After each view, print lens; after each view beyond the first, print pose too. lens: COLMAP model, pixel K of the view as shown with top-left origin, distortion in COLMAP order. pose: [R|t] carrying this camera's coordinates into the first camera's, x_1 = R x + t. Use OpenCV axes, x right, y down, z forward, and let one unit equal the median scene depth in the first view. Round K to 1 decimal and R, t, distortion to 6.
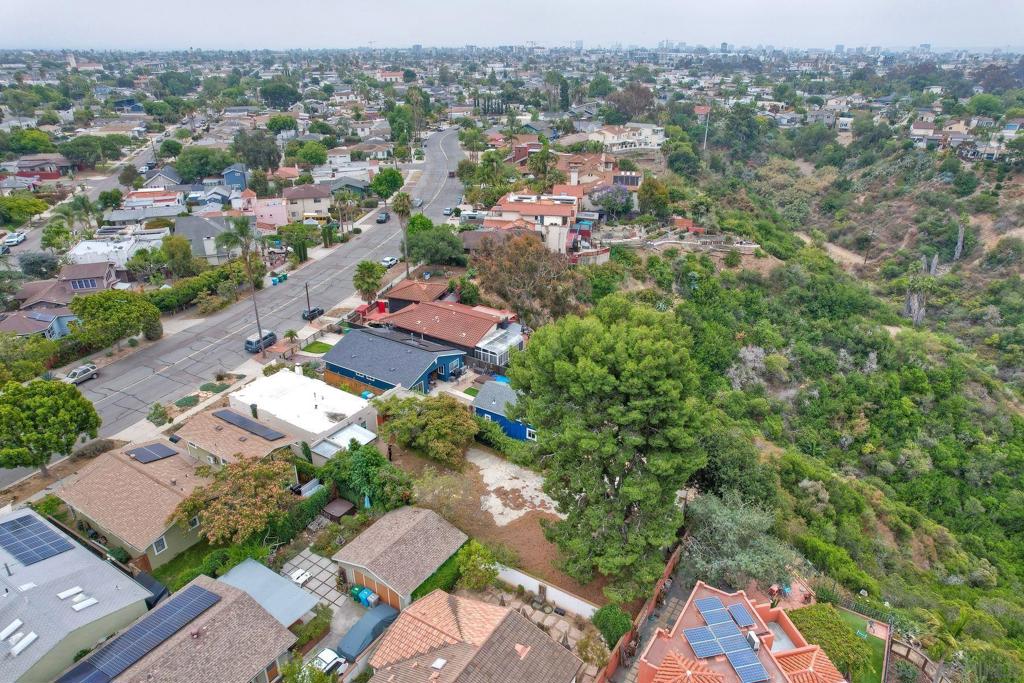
lens RADIAL K [[657.2, 0, 511.7], [0, 657.2, 344.7], [0, 0, 1]] dist [-0.075356, 0.064250]
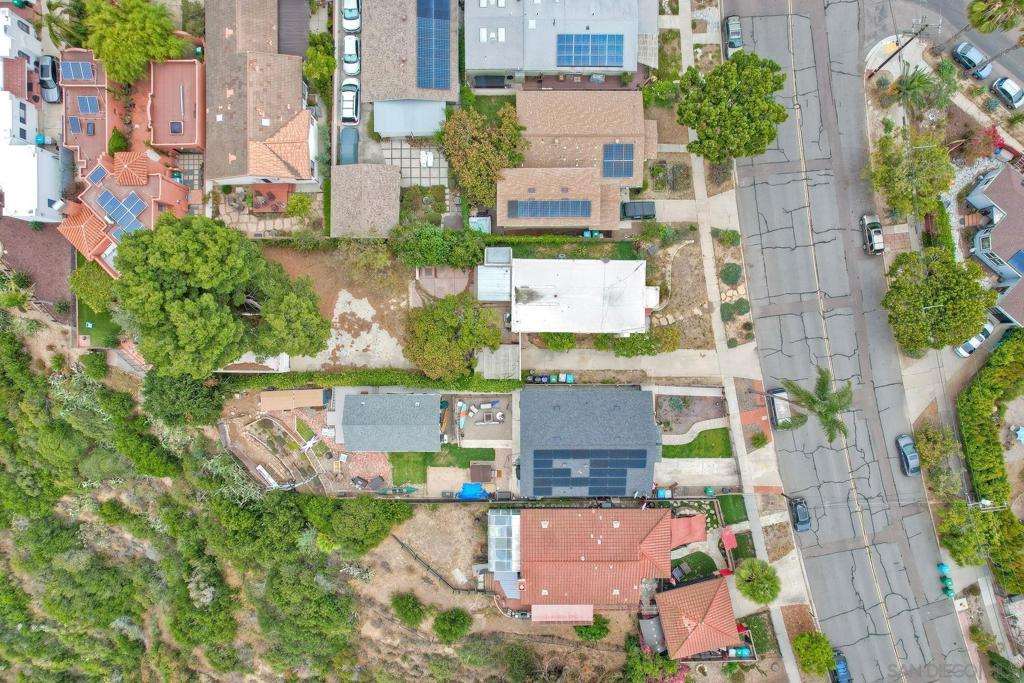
lens RADIAL K [[674.7, 0, 511.6], [0, 674.7, 358.7], [0, 0, 1]] dist [-0.051626, 0.000758]
pose [[-0.844652, 0.535296, 0.004494, -0.089177], [-0.228117, -0.367517, 0.901606, -0.396086], [0.484278, 0.760519, 0.432534, 0.270523]]
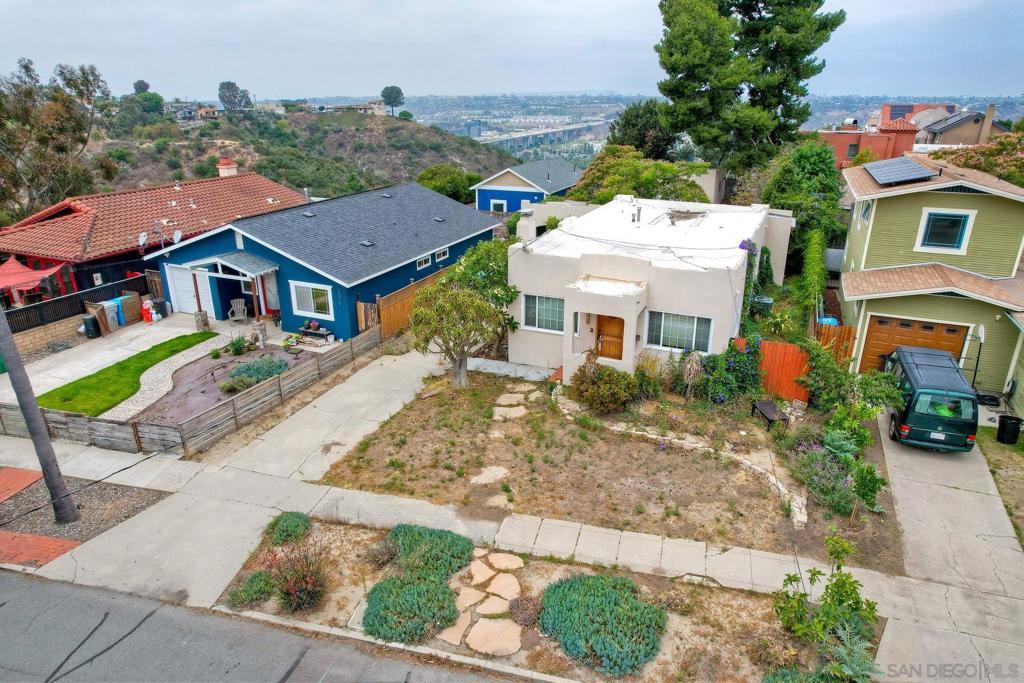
lens RADIAL K [[657.2, 0, 511.7], [0, 657.2, 344.7], [0, 0, 1]] dist [-0.075356, 0.064250]
pose [[-0.150994, -0.359990, 0.920656, -0.326496], [0.418316, 0.820568, 0.389460, -0.023197], [-0.895663, 0.443931, 0.026689, 0.513168]]
